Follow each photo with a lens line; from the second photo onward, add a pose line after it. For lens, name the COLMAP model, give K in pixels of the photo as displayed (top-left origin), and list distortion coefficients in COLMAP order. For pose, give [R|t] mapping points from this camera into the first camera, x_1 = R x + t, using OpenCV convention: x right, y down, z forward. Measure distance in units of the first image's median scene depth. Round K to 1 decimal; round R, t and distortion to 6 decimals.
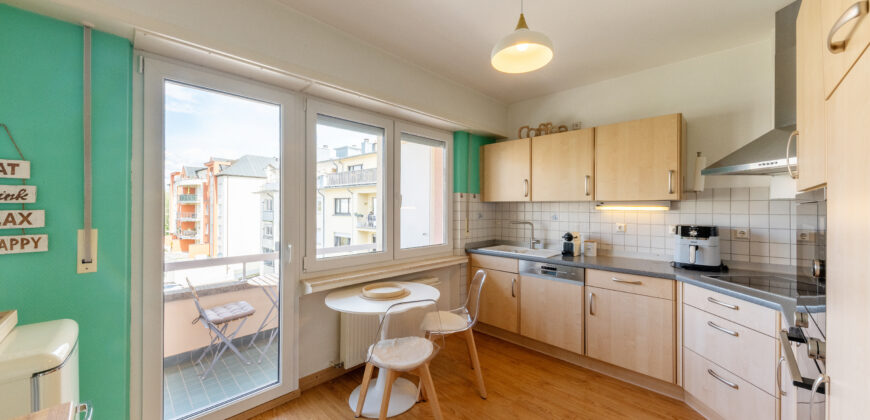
lens RADIAL K [[332.0, 0, 434.4], [0, 332.0, 206.5], [0, 0, 1]] dist [-0.001786, -0.000031]
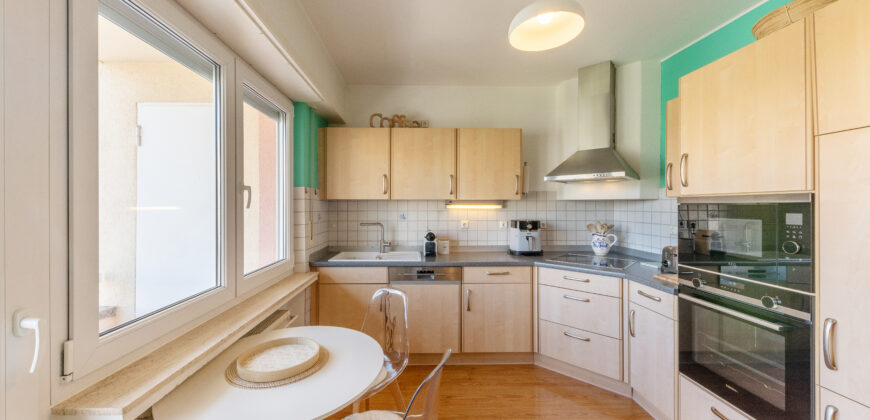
lens RADIAL K [[328.0, 0, 435.1], [0, 328.0, 205.9], [0, 0, 1]] dist [-0.000652, 0.000246]
pose [[0.678199, -0.004375, 0.734865, -0.296465], [0.001227, 0.999988, 0.004821, -0.003128], [-0.734877, -0.002368, 0.678196, 0.341043]]
